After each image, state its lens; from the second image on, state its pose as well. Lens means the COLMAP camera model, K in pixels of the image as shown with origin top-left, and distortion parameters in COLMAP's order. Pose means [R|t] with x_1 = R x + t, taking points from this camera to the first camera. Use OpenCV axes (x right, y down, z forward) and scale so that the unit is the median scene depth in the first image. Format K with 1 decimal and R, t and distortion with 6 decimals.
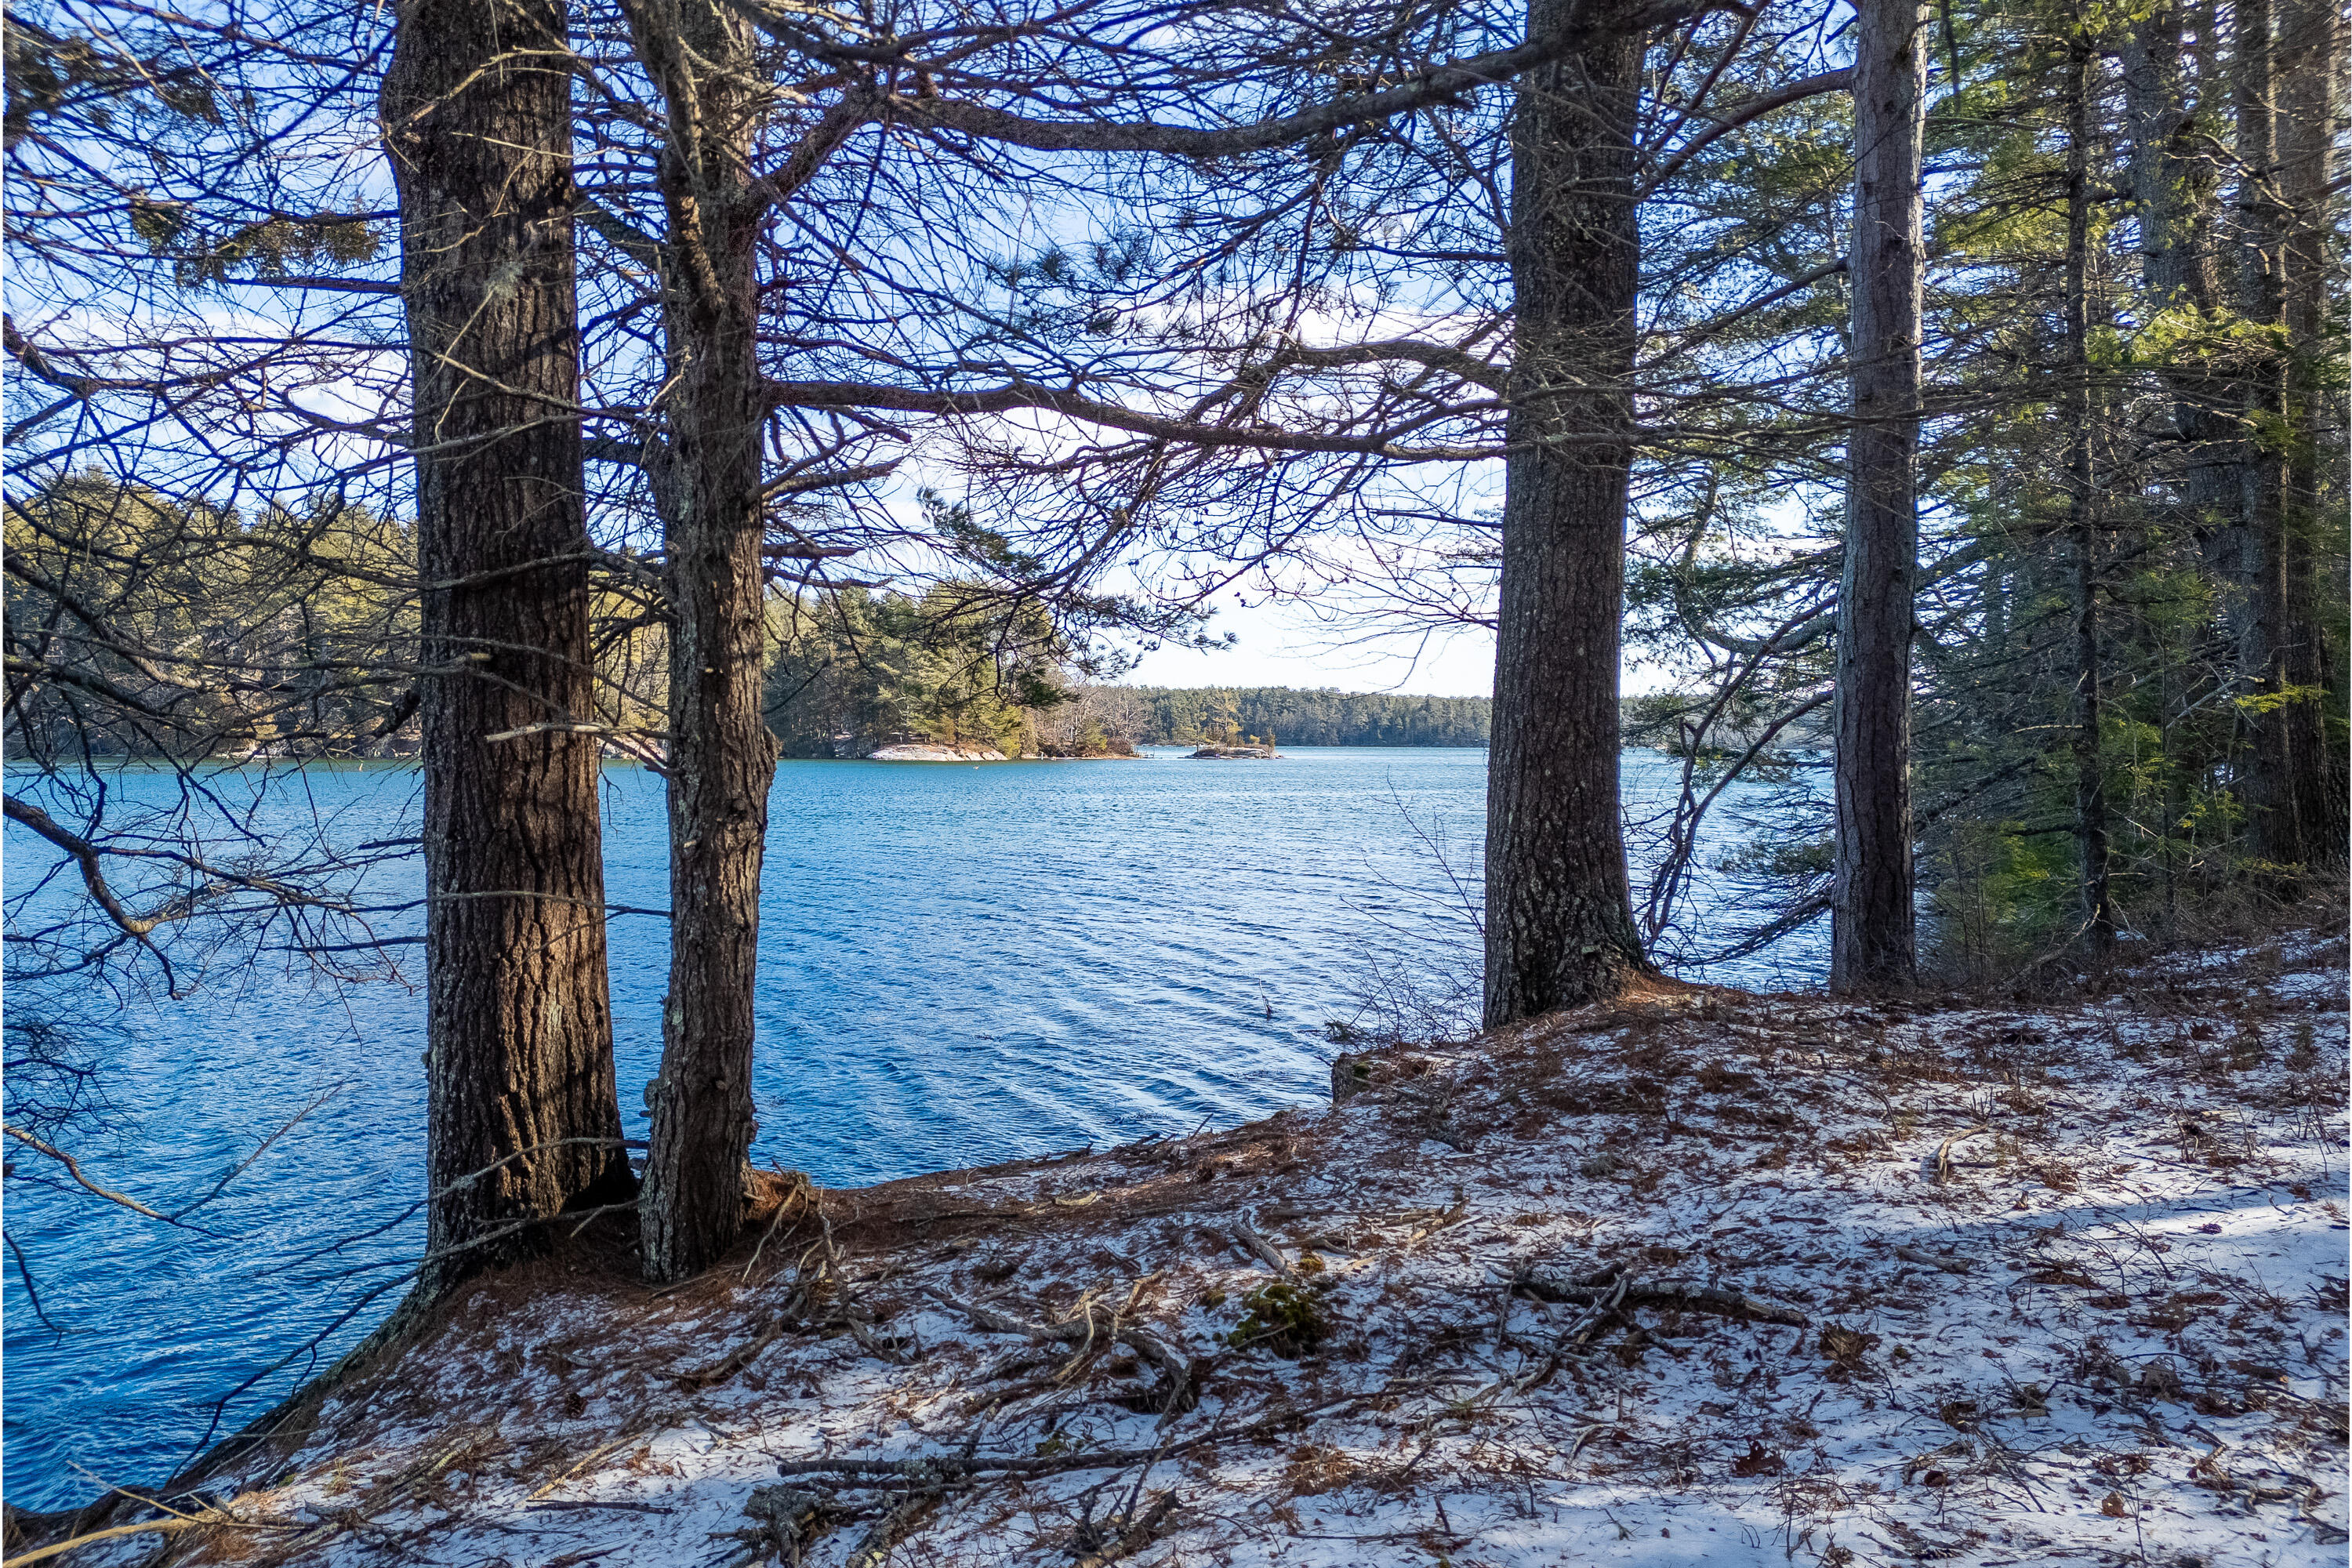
lens RADIAL K [[1707.2, 0, 1176.0], [0, 1707.2, 784.0], [0, 0, 1]] dist [0.064815, -0.064824]
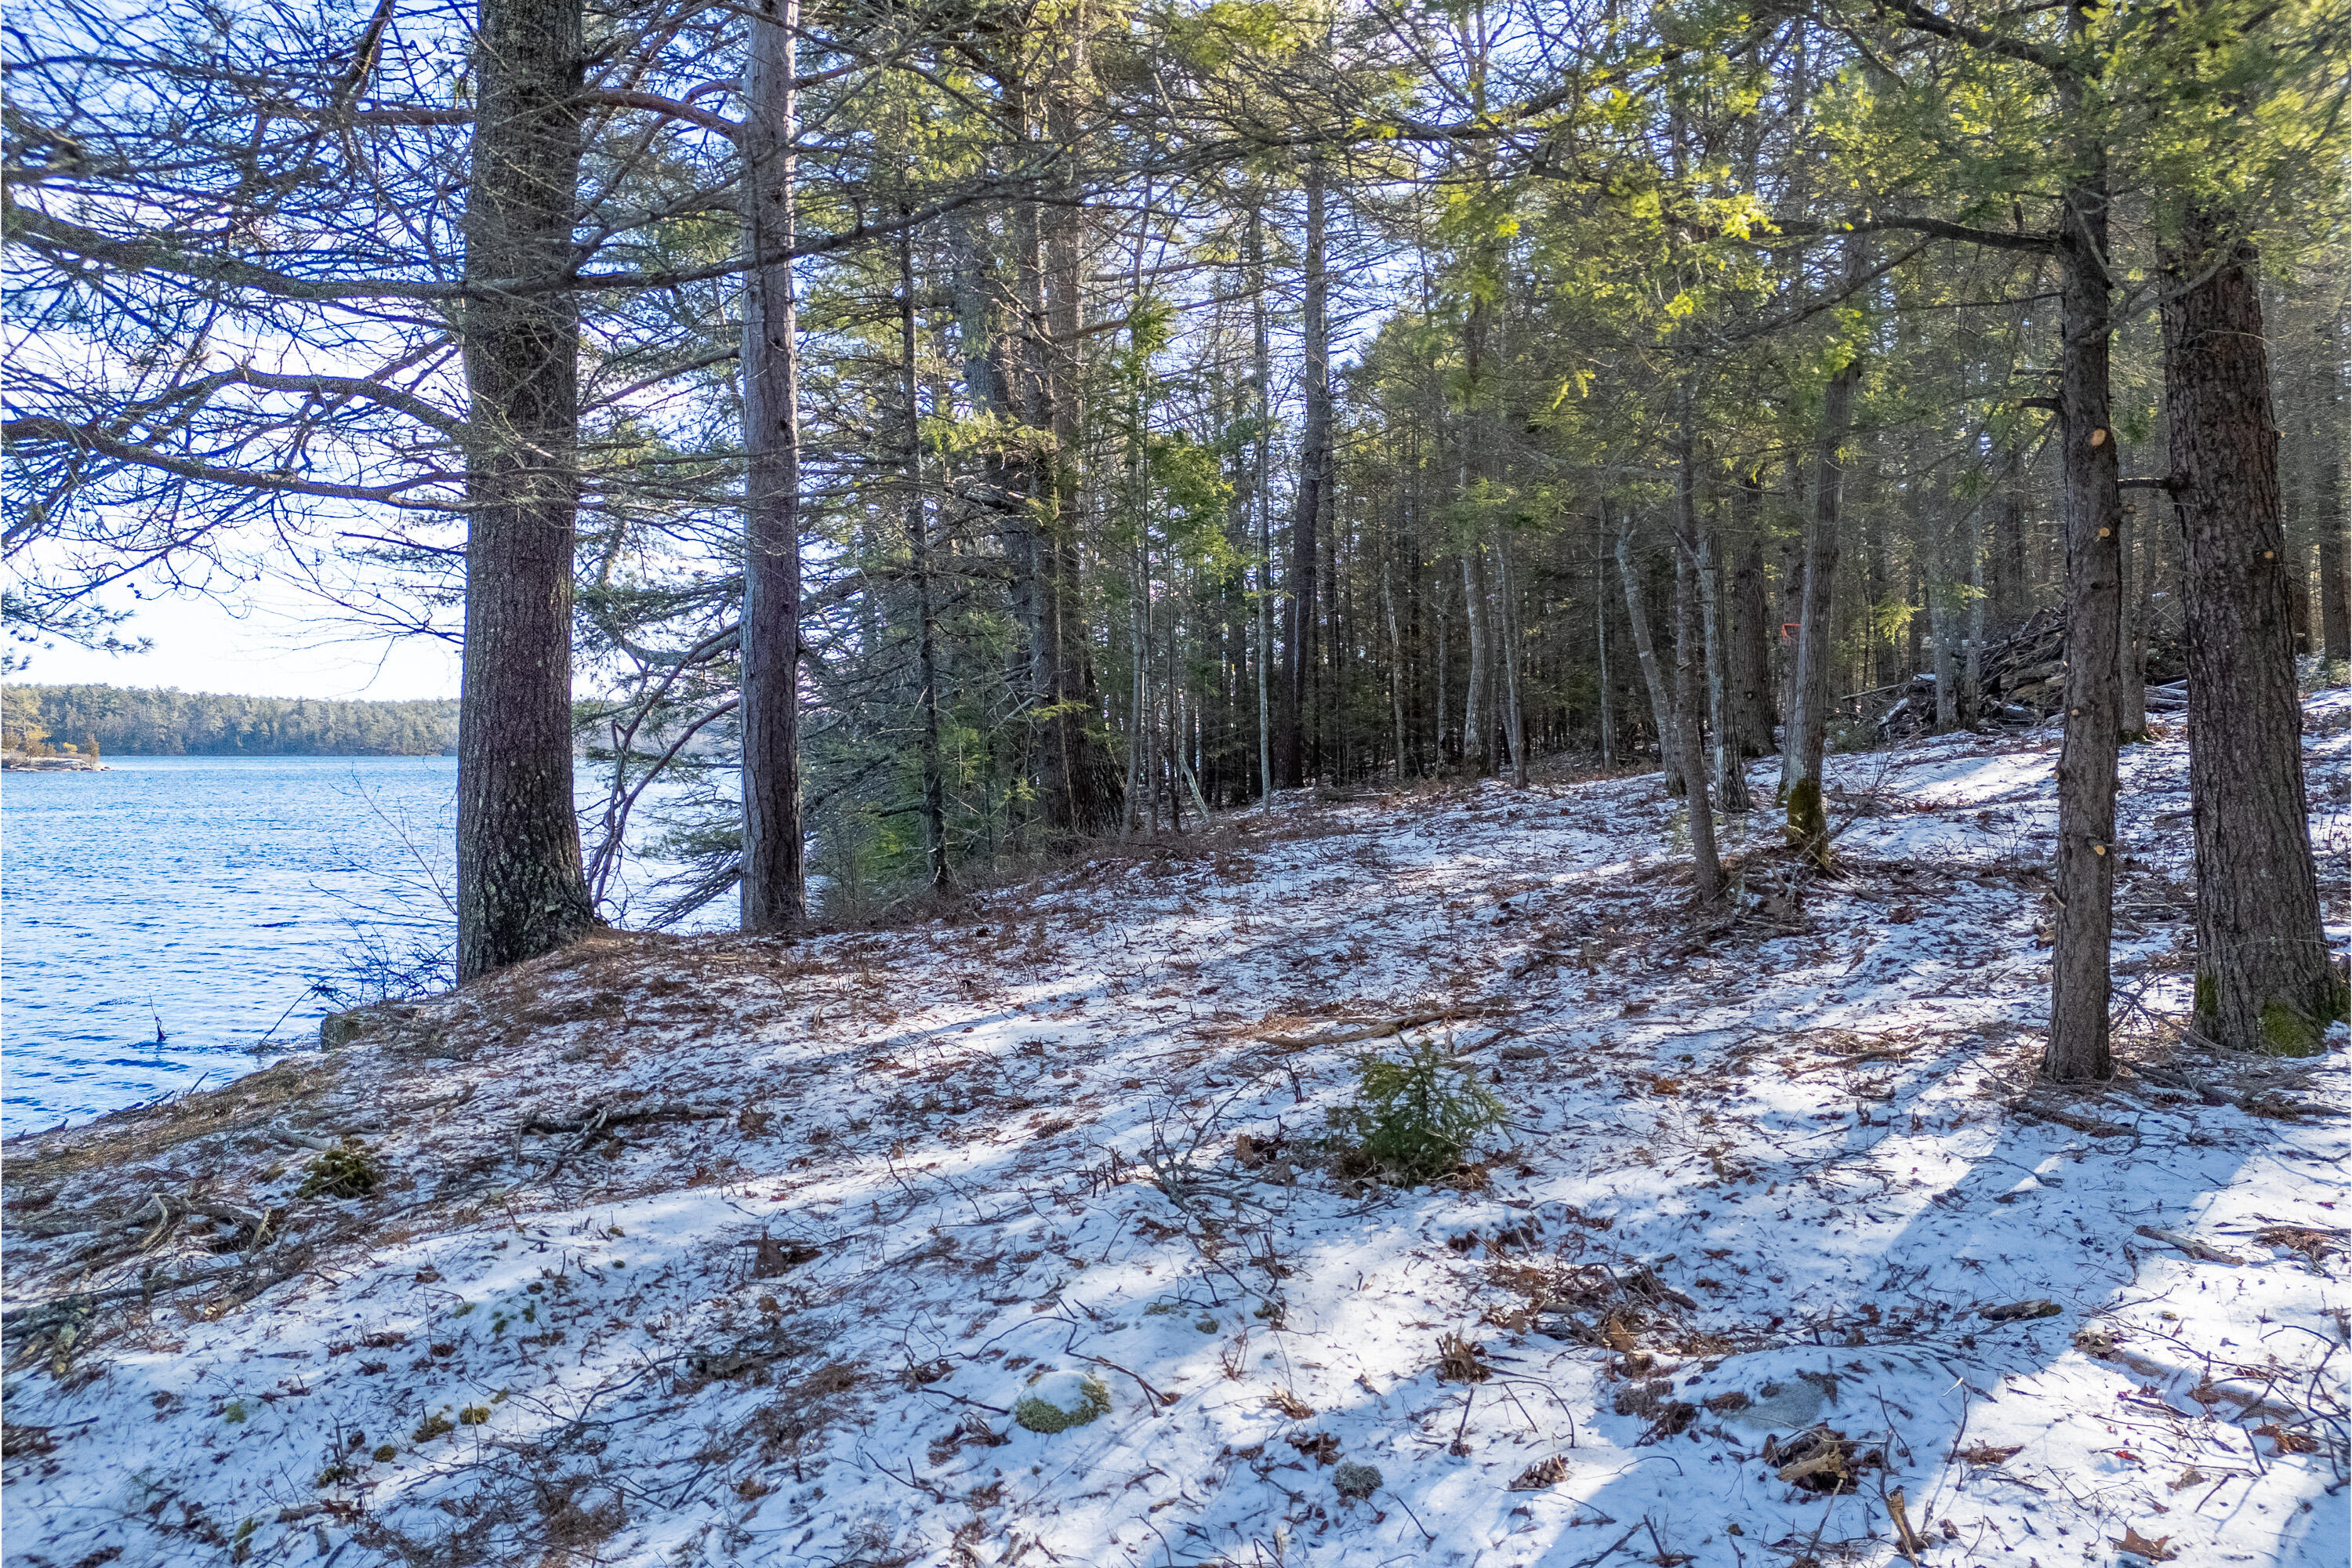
lens RADIAL K [[1707.2, 0, 1176.0], [0, 1707.2, 784.0], [0, 0, 1]] dist [0.064815, -0.064824]
pose [[0.817134, -0.016585, 0.576209, -0.130796], [0.018989, 0.999818, 0.001849, 0.019451], [-0.576134, 0.009431, 0.817300, -0.337364]]
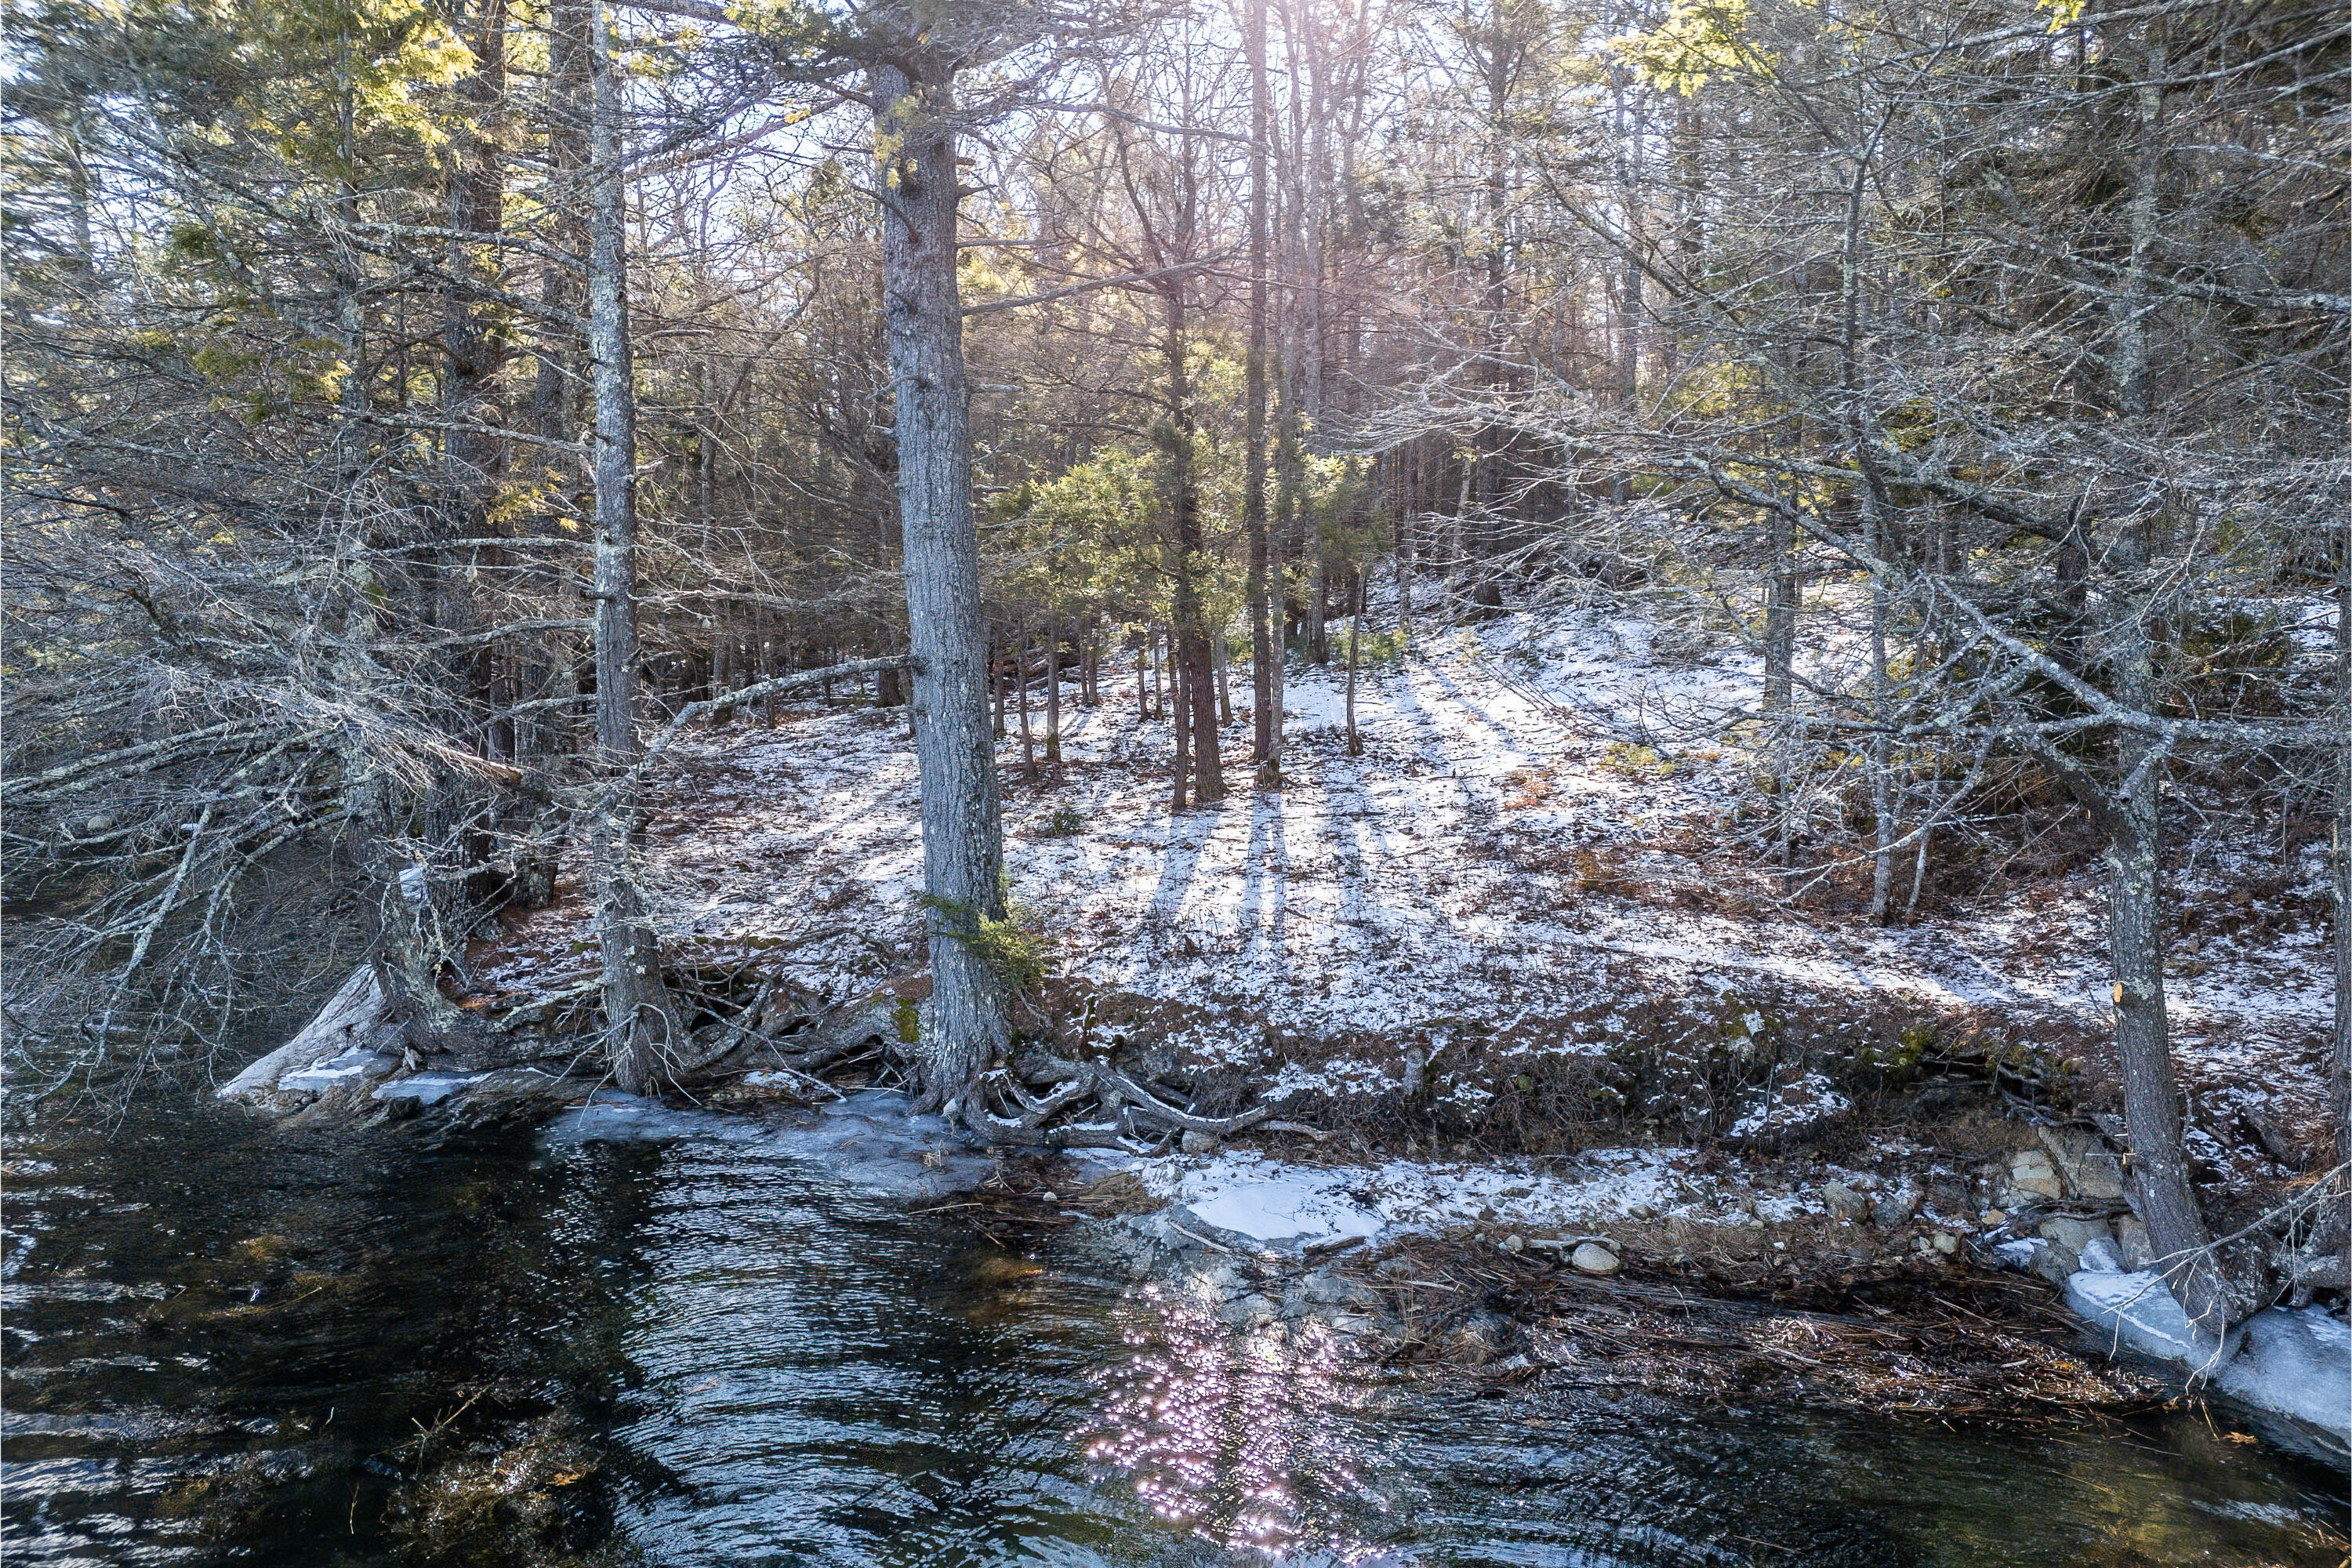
lens RADIAL K [[1707.2, 0, 1176.0], [0, 1707.2, 784.0], [0, 0, 1]] dist [0.064815, -0.064824]
pose [[0.298485, -0.066162, 0.952118, -2.735187], [0.020239, 0.997809, 0.062992, -0.104655], [-0.954200, 0.000468, 0.299170, -0.972674]]
